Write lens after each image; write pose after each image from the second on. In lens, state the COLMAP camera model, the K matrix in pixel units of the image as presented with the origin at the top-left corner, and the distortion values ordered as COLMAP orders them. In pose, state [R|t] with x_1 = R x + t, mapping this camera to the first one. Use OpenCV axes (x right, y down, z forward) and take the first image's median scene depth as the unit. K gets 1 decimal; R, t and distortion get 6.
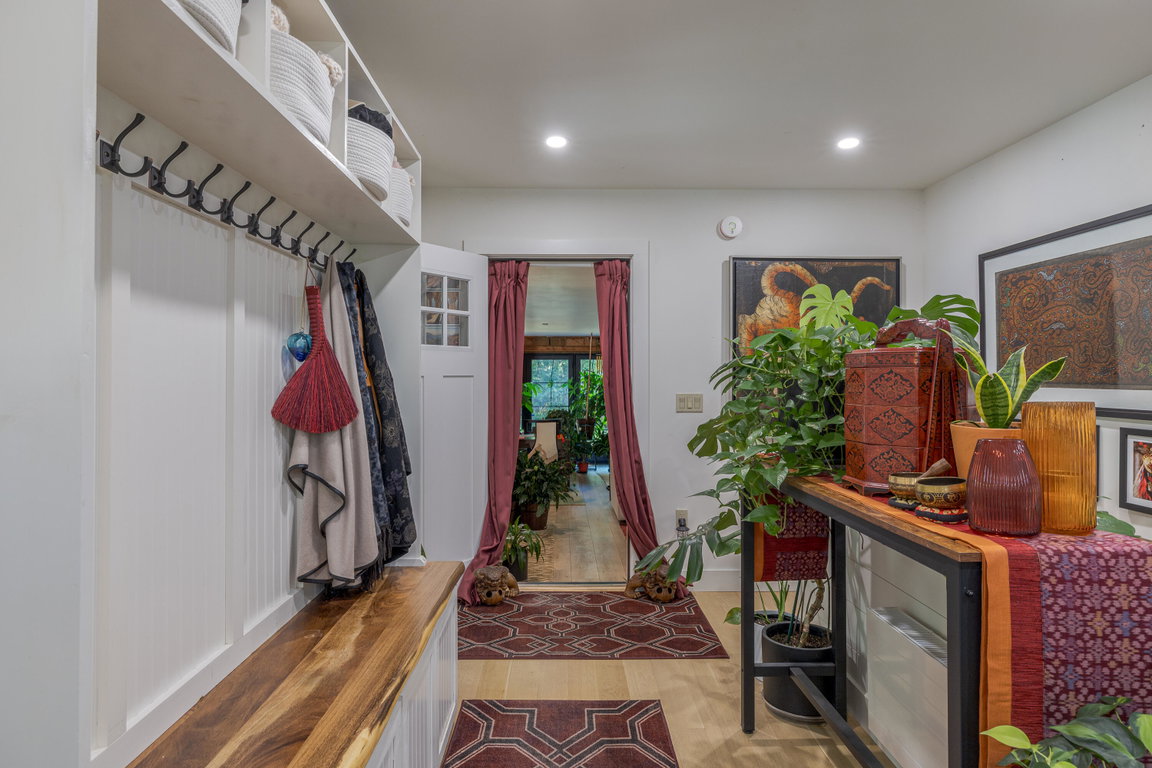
lens RADIAL K [[666.3, 0, 571.9], [0, 666.3, 377.8], [0, 0, 1]] dist [-0.000355, -0.000063]
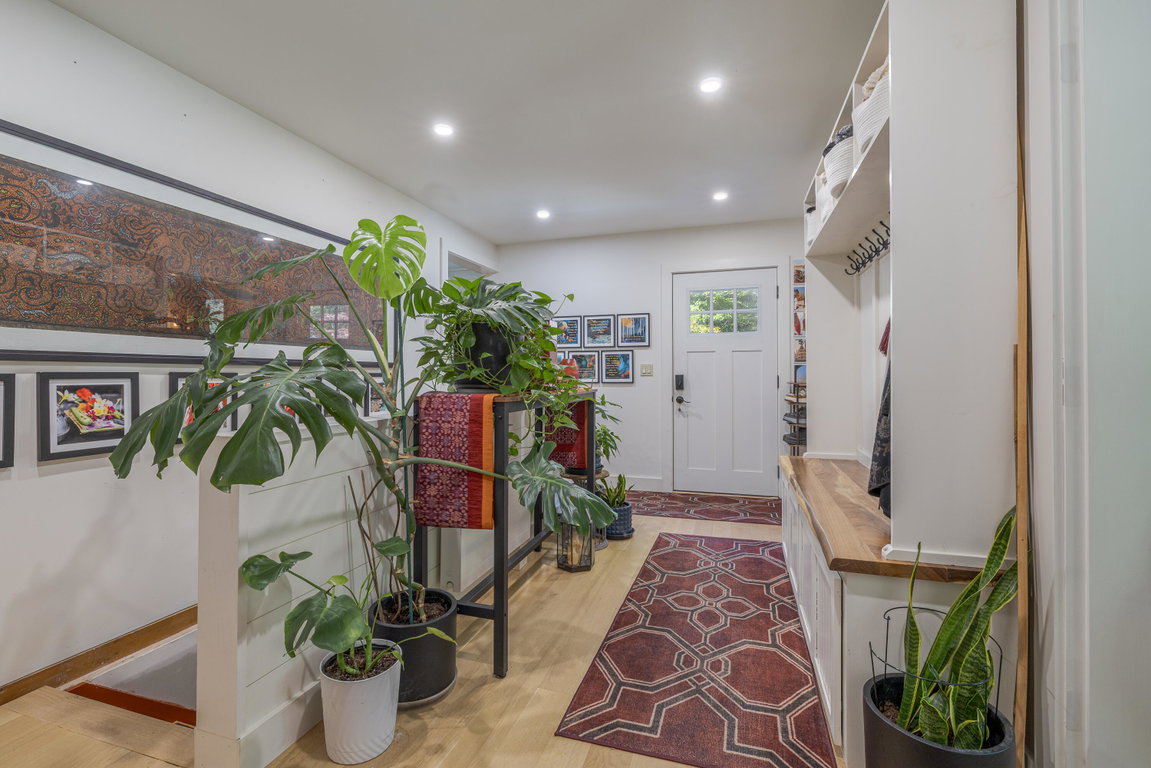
lens RADIAL K [[515.7, 0, 573.5], [0, 515.7, 377.2], [0, 0, 1]] dist [-0.002967, -0.000546]
pose [[-0.948038, 0.003143, 0.318141, -0.084725], [0.002694, 0.999995, -0.001854, 0.092835], [-0.318145, -0.000901, -0.948042, 1.747535]]
